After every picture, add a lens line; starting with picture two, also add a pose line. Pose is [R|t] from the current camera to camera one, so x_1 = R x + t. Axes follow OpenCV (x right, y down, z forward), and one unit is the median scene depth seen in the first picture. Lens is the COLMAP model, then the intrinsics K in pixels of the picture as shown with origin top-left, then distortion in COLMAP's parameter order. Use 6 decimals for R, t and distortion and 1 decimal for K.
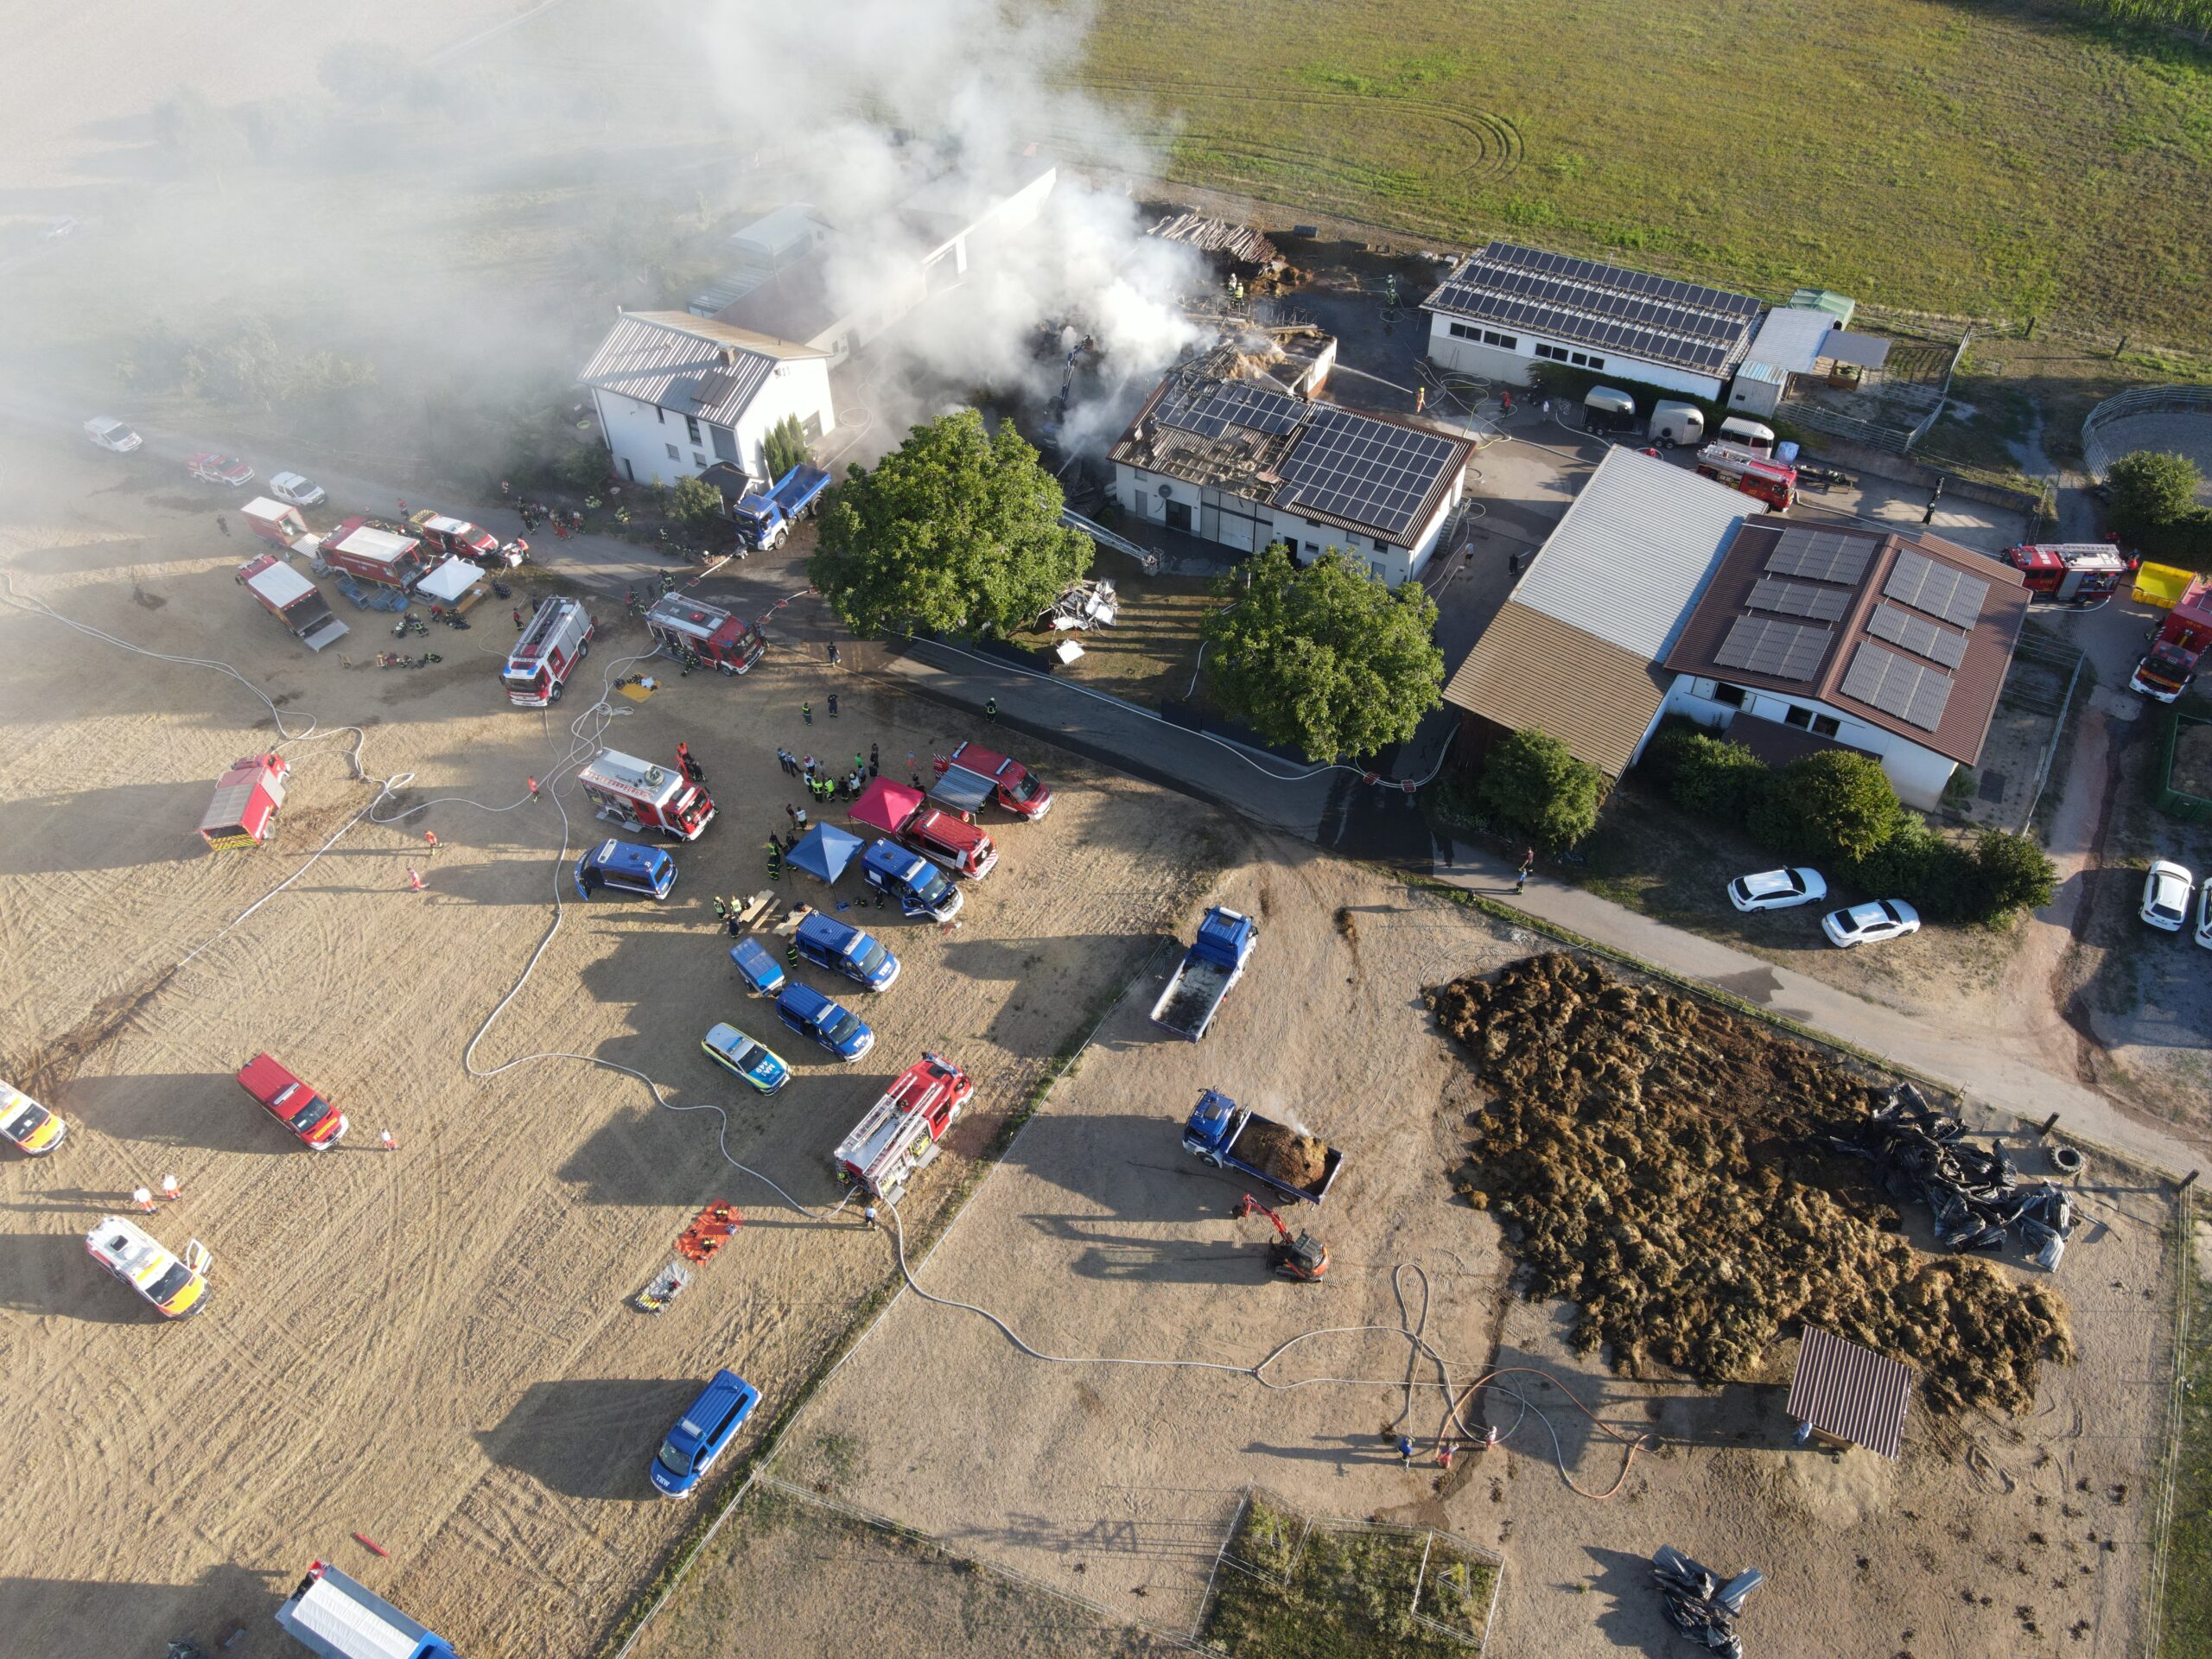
lens RADIAL K [[1576.4, 0, 1106.0], [0, 1576.4, 829.5], [0, 0, 1]] dist [0.024009, 0.003907]
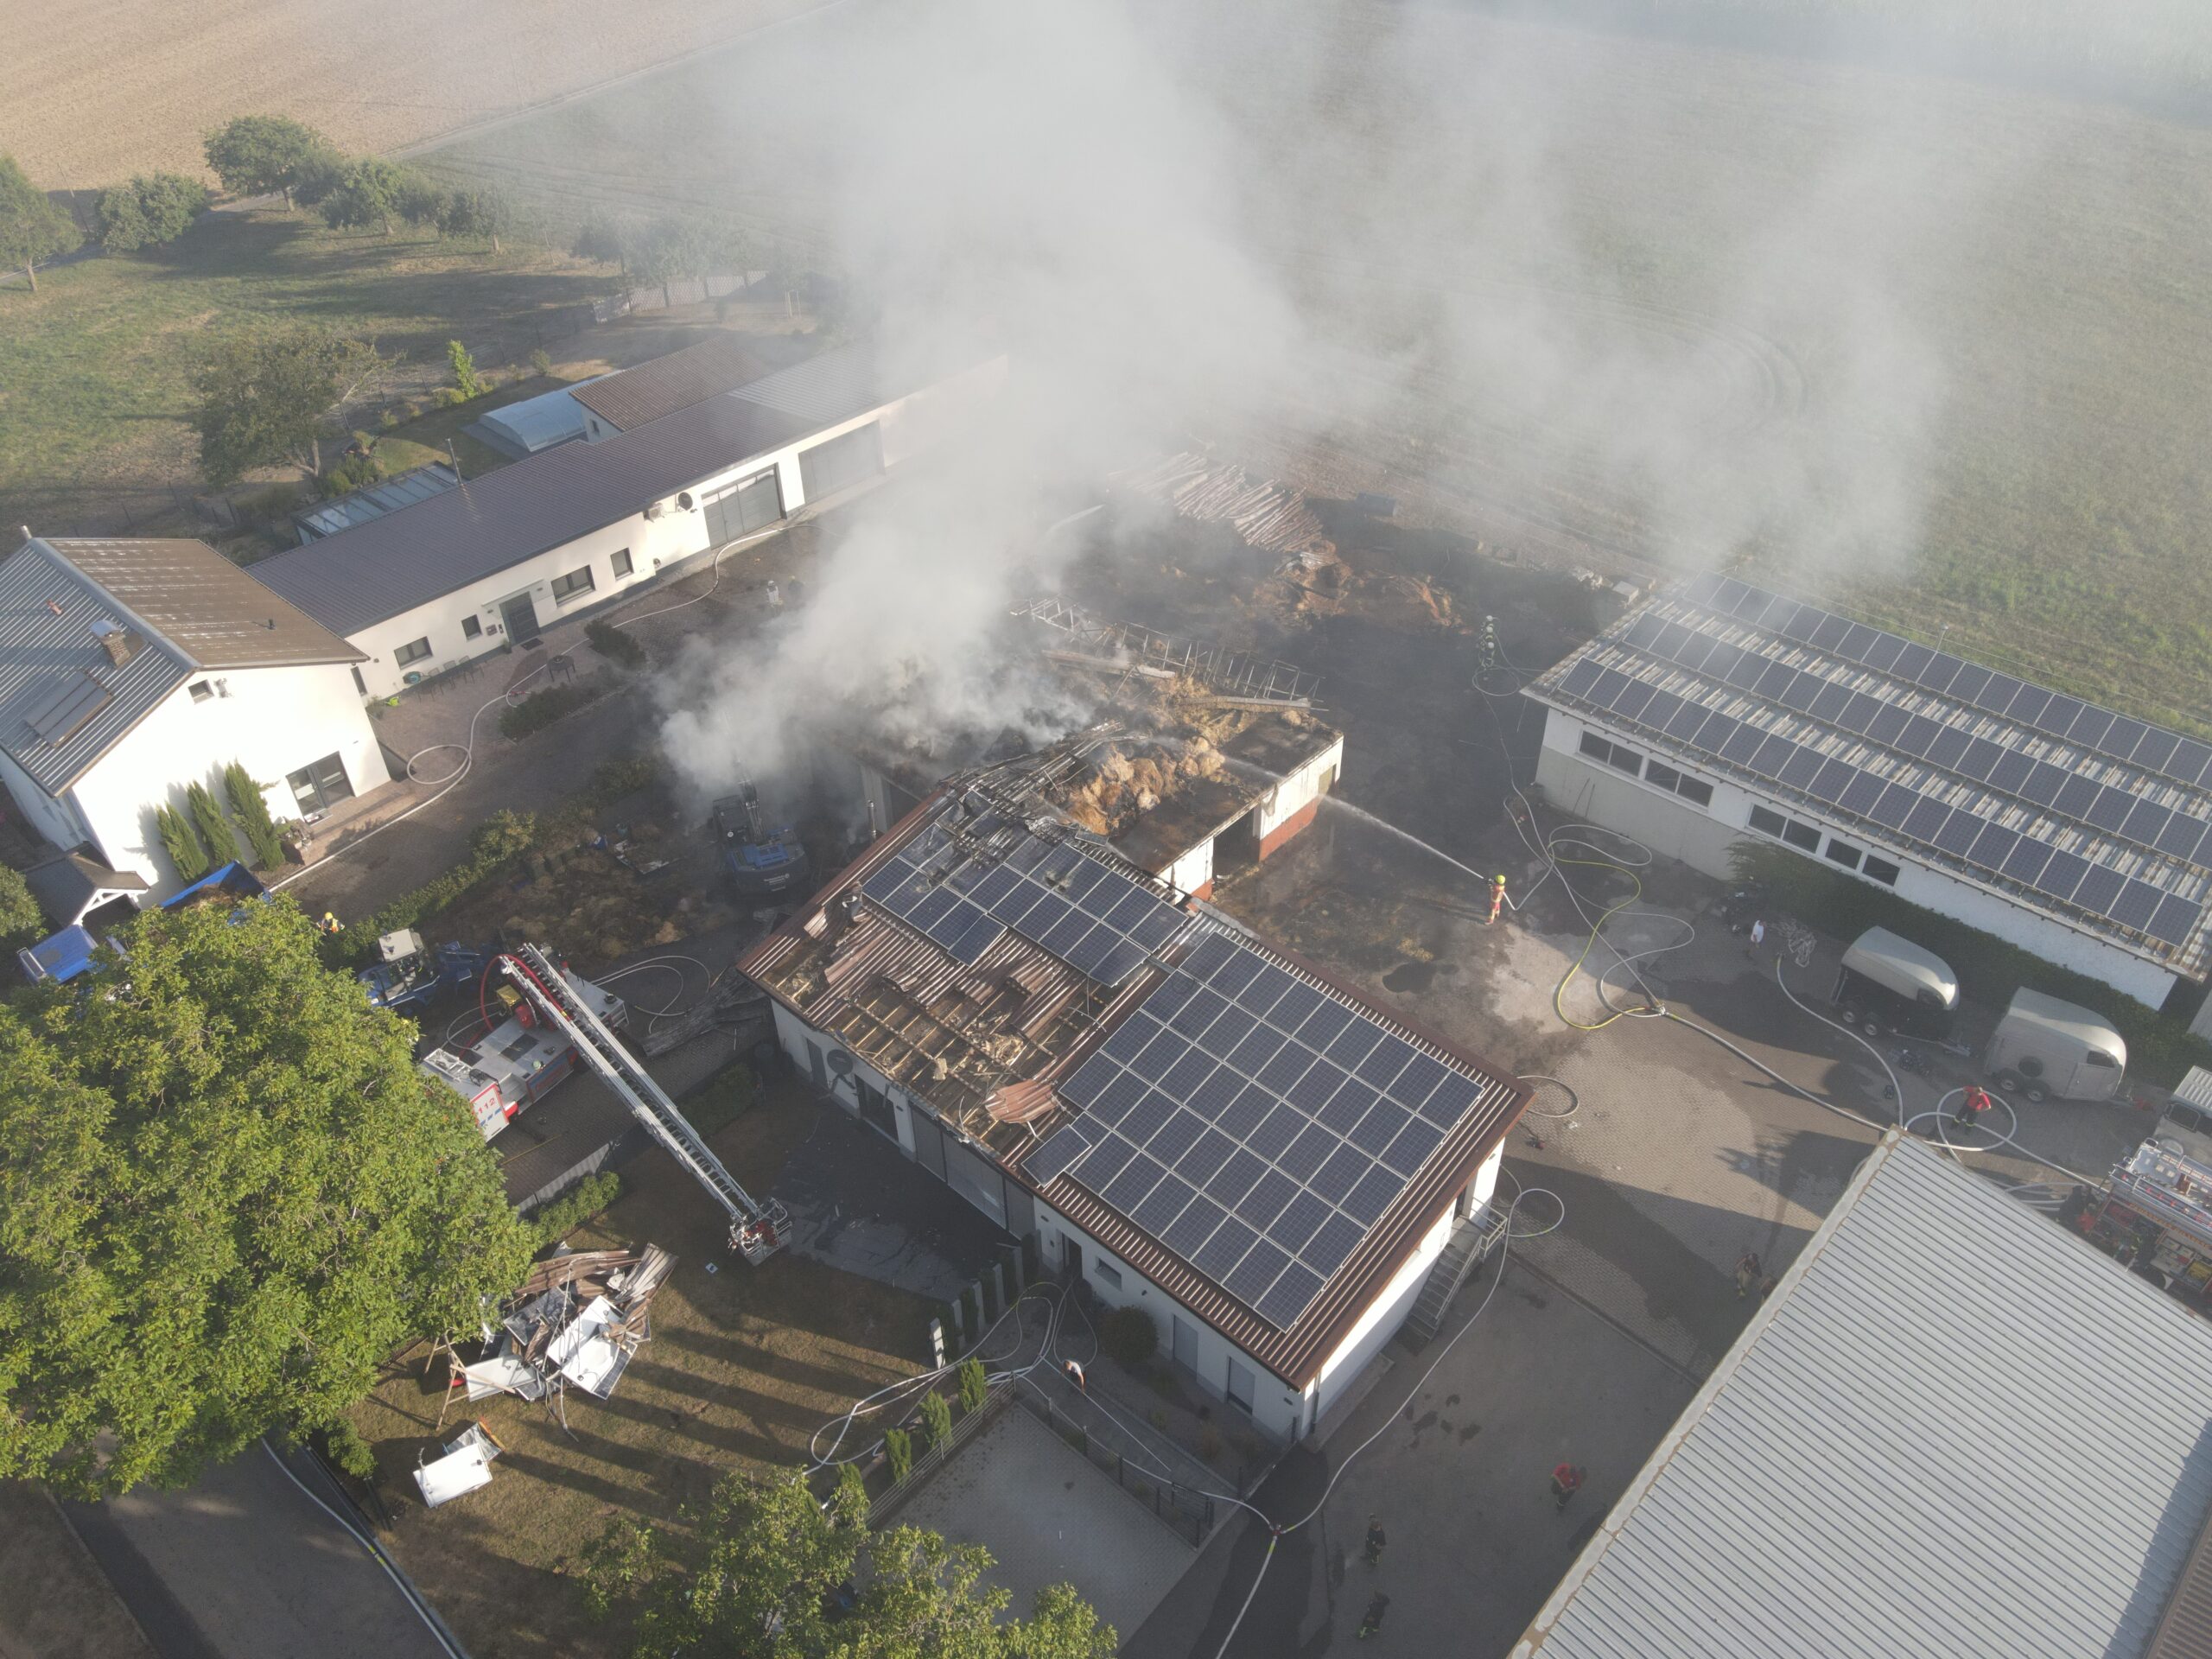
lens RADIAL K [[1576.4, 0, 1106.0], [0, 1576.4, 829.5], [0, 0, 1]] dist [0.024009, 0.003907]
pose [[0.975622, 0.141133, -0.168055, 0.165837], [-0.156079, 0.984559, -0.079262, -0.235948], [0.154274, 0.103560, 0.982586, 0.511402]]
